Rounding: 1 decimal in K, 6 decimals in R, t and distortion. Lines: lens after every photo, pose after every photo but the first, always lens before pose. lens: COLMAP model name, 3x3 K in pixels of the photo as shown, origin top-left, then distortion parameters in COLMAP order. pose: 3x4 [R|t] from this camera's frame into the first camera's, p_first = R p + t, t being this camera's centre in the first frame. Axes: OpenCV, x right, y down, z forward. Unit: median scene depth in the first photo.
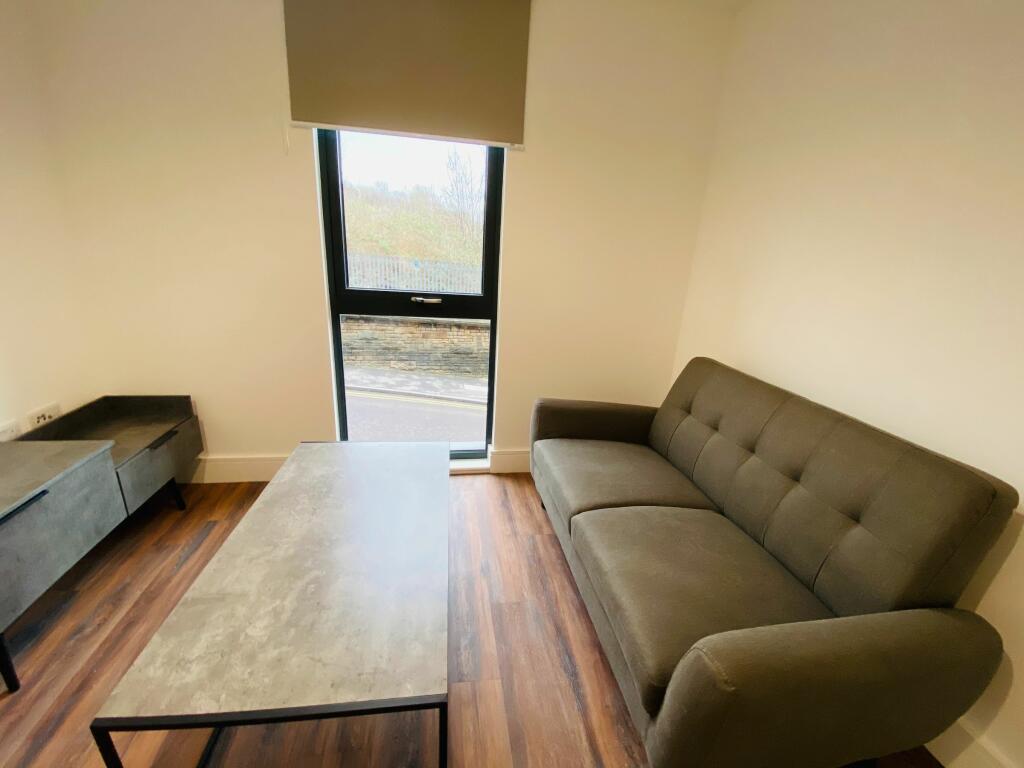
lens RADIAL K [[400.3, 0, 514.8], [0, 400.3, 385.8], [0, 0, 1]] dist [-0.005043, -0.001958]
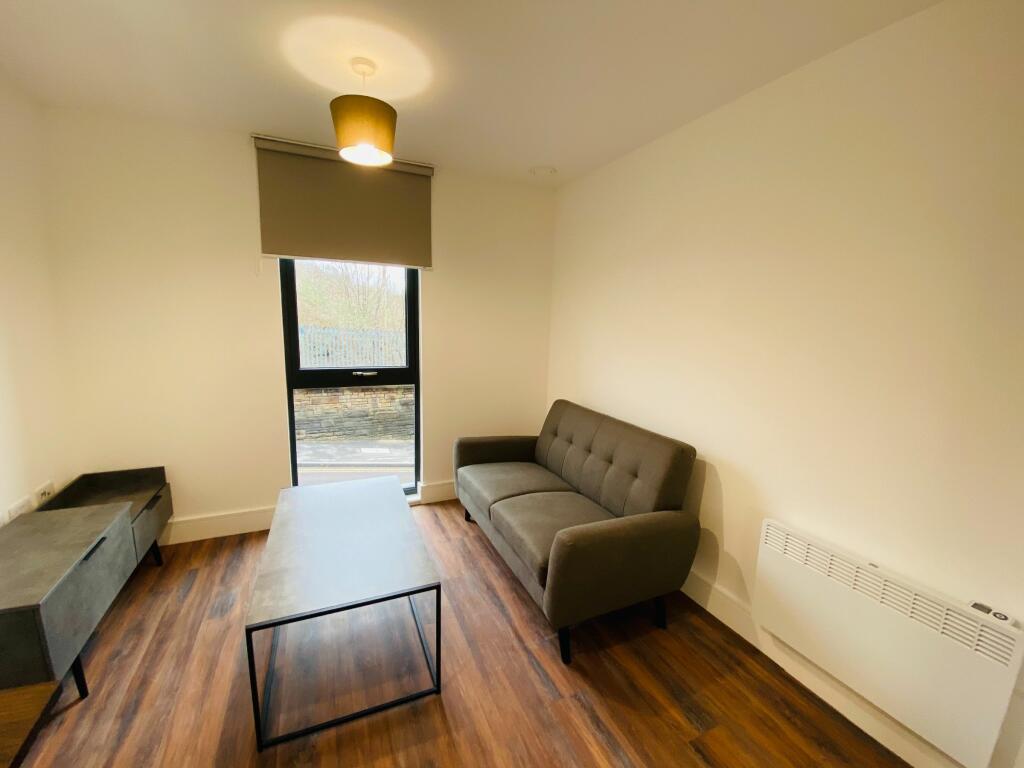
lens RADIAL K [[408.8, 0, 505.2], [0, 408.8, 384.6], [0, 0, 1]] dist [-0.000250, -0.000581]
pose [[0.968386, -0.072218, 0.238776, -0.117483], [0.104757, 0.986418, -0.126514, 0.050860], [-0.226396, 0.147528, 0.962798, -0.501769]]
